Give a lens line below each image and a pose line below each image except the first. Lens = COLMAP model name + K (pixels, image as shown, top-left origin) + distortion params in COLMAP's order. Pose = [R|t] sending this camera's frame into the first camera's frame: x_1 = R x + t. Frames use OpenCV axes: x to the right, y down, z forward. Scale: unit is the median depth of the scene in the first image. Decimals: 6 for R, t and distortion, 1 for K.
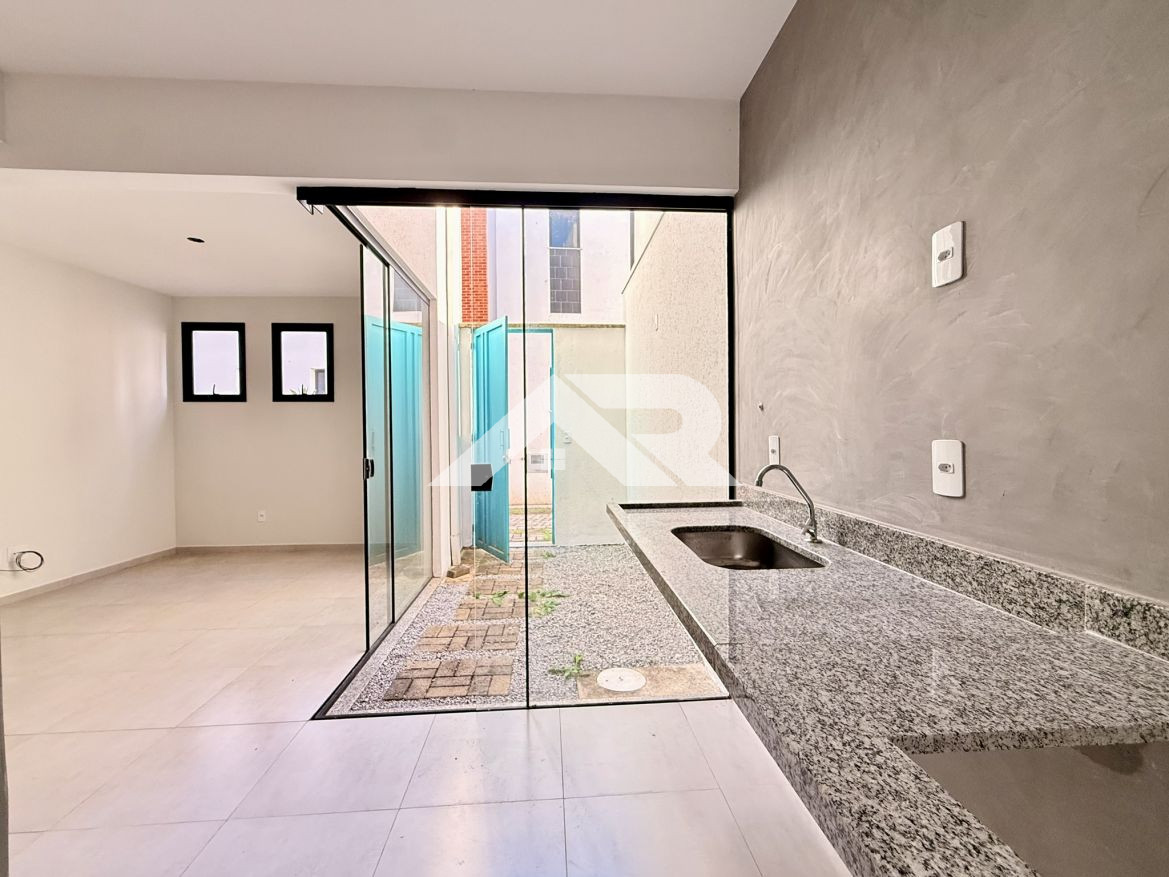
lens RADIAL K [[498.3, 0, 584.8], [0, 498.3, 438.3], [0, 0, 1]] dist [0.003508, 0.000083]
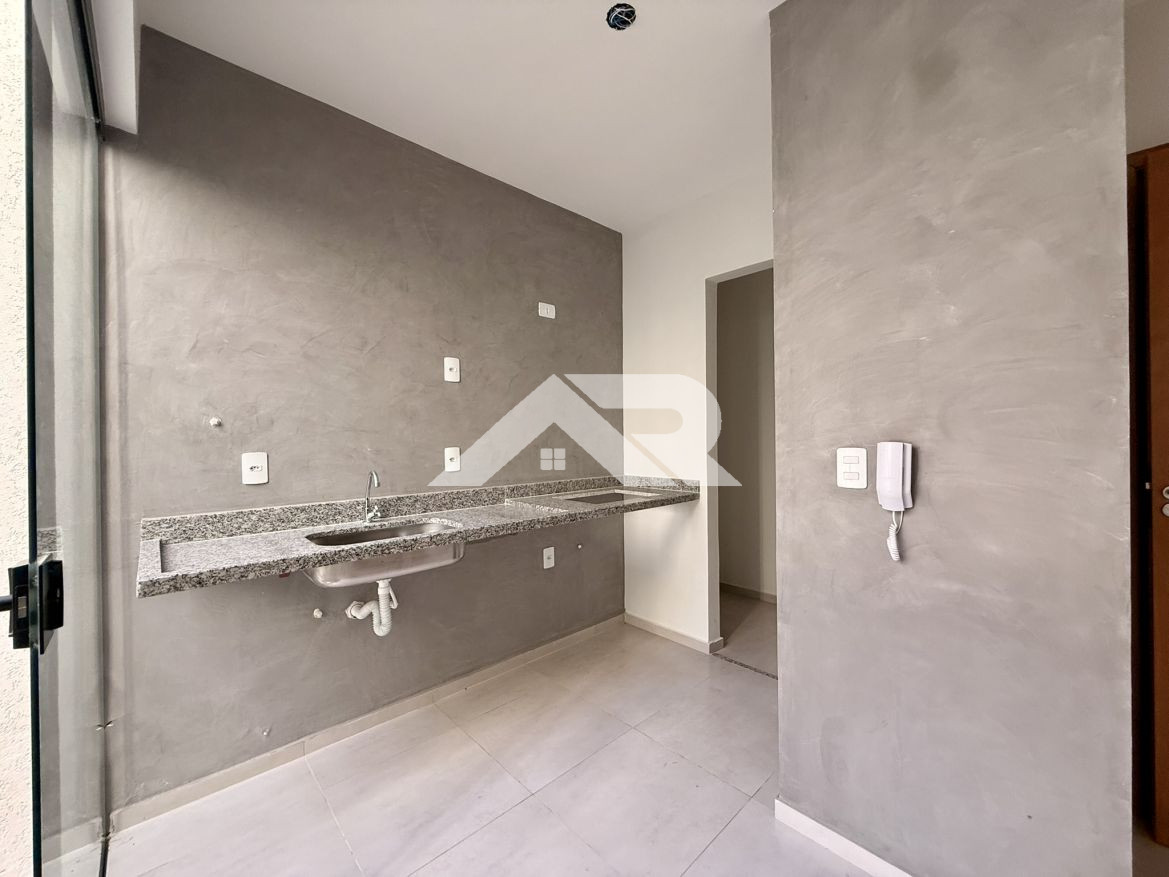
lens RADIAL K [[465.3, 0, 581.1], [0, 465.3, 438.0], [0, 0, 1]] dist [-0.000368, 0.000039]
pose [[-0.628312, 0.014641, 0.777823, -0.340243], [0.029541, 0.999551, 0.005049, -0.008888], [-0.777400, 0.026150, -0.628463, 0.475860]]
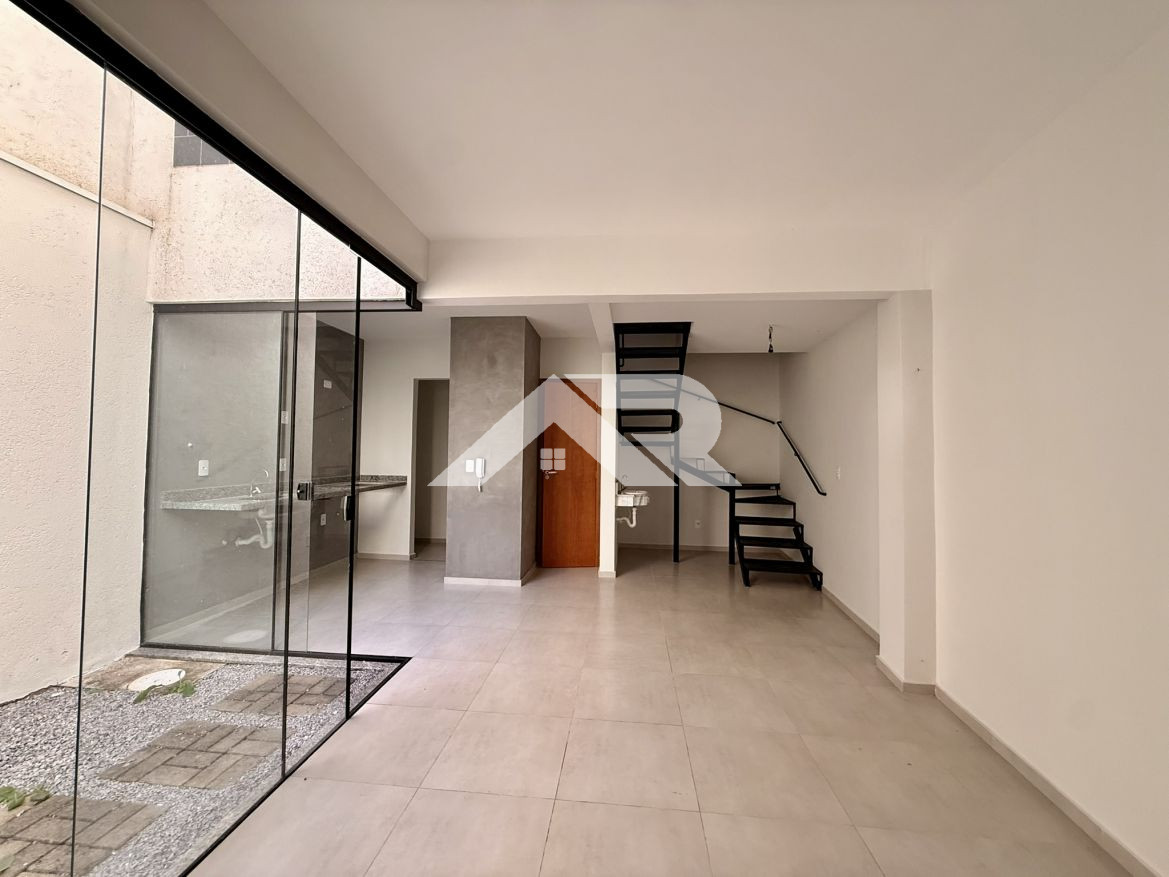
lens RADIAL K [[465.3, 0, 581.6], [0, 465.3, 437.4], [0, 0, 1]] dist [-0.000368, 0.000039]
pose [[-0.985726, -0.000600, 0.168357, -0.648573], [-0.002548, 0.999932, -0.011353, -0.036473], [-0.168338, -0.011620, -0.985661, 1.159140]]
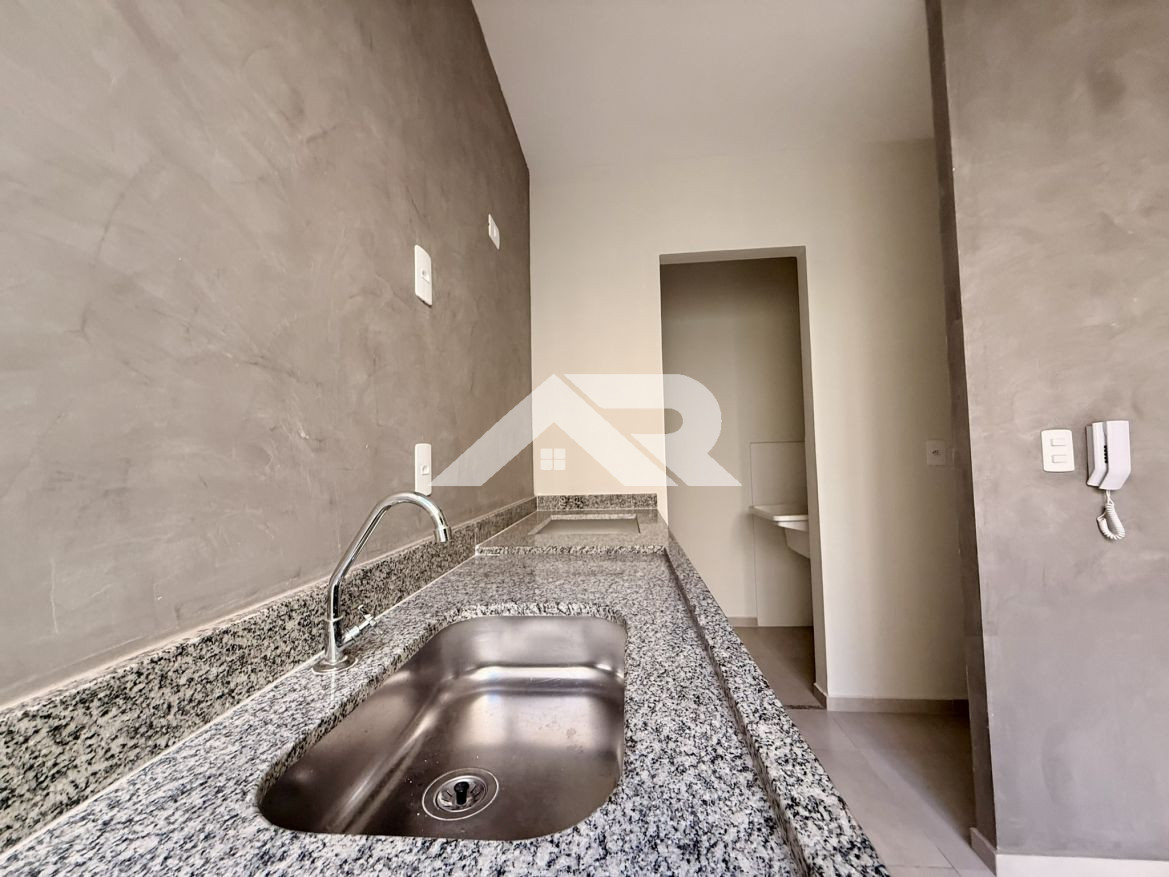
lens RADIAL K [[465.3, 0, 583.2], [0, 465.3, 438.5], [0, 0, 1]] dist [-0.000368, 0.000039]
pose [[-0.987243, 0.041487, 0.153719, 0.057967], [0.037199, 0.998837, -0.030673, 0.008769], [-0.154812, -0.024564, -0.987638, 0.483559]]
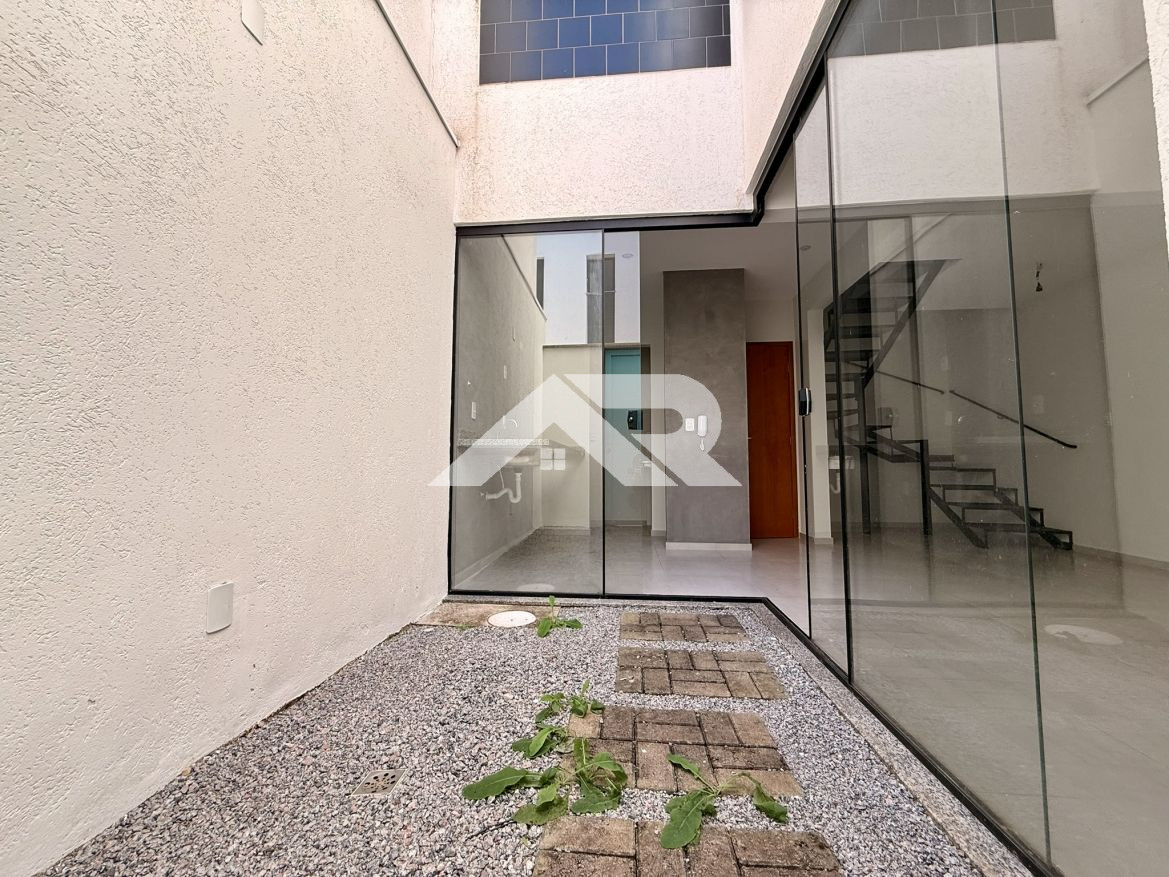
lens RADIAL K [[465.3, 0, 583.9], [0, 465.3, 436.5], [0, 0, 1]] dist [-0.000368, 0.000039]
pose [[-0.986093, 0.019137, 0.165090, -0.144130], [0.010037, 0.998393, -0.055782, 0.101385], [-0.165892, -0.053350, -0.984700, 1.185251]]
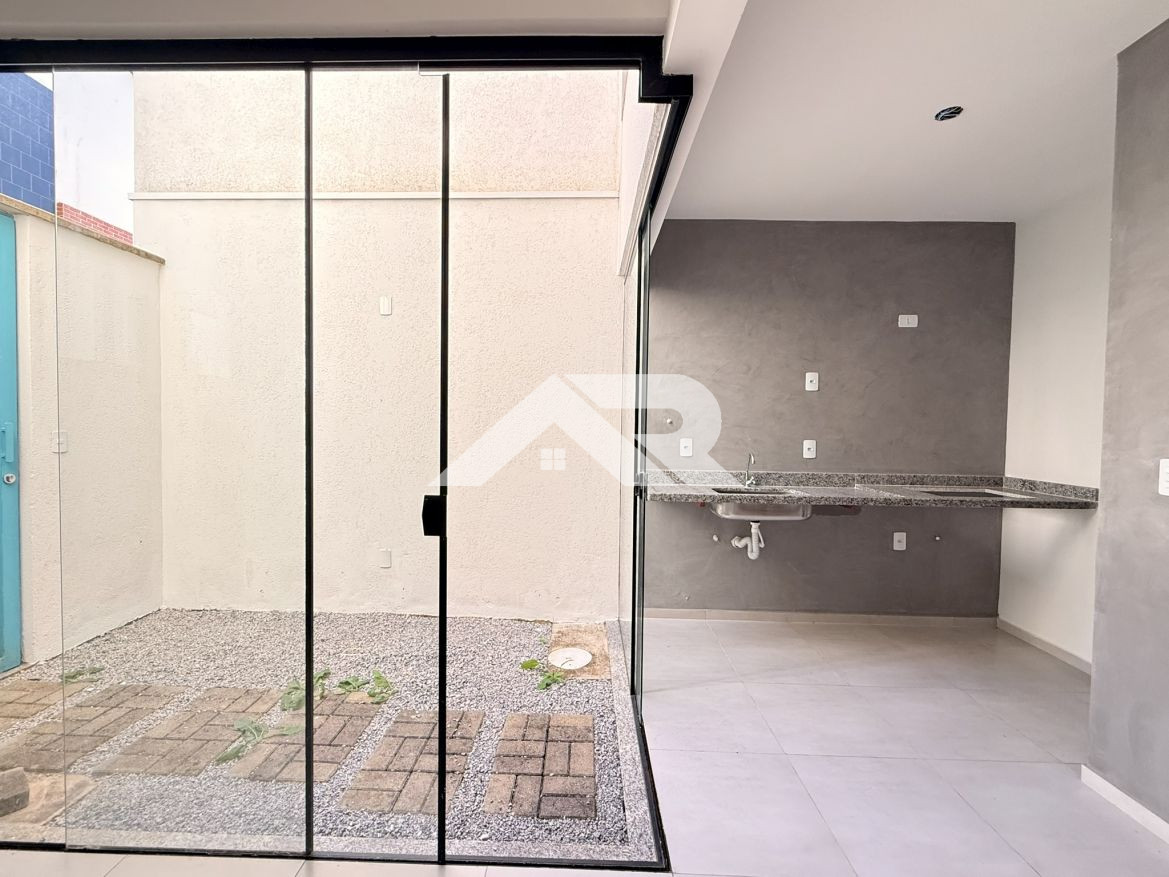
lens RADIAL K [[490.2, 0, 575.2], [0, 490.2, 437.1], [0, 0, 1]] dist [0.000386, -0.000211]
pose [[0.095859, -0.019225, 0.995209, -0.618568], [0.001822, 0.999815, 0.019138, -0.019707], [-0.995393, -0.000022, 0.095876, 0.542325]]
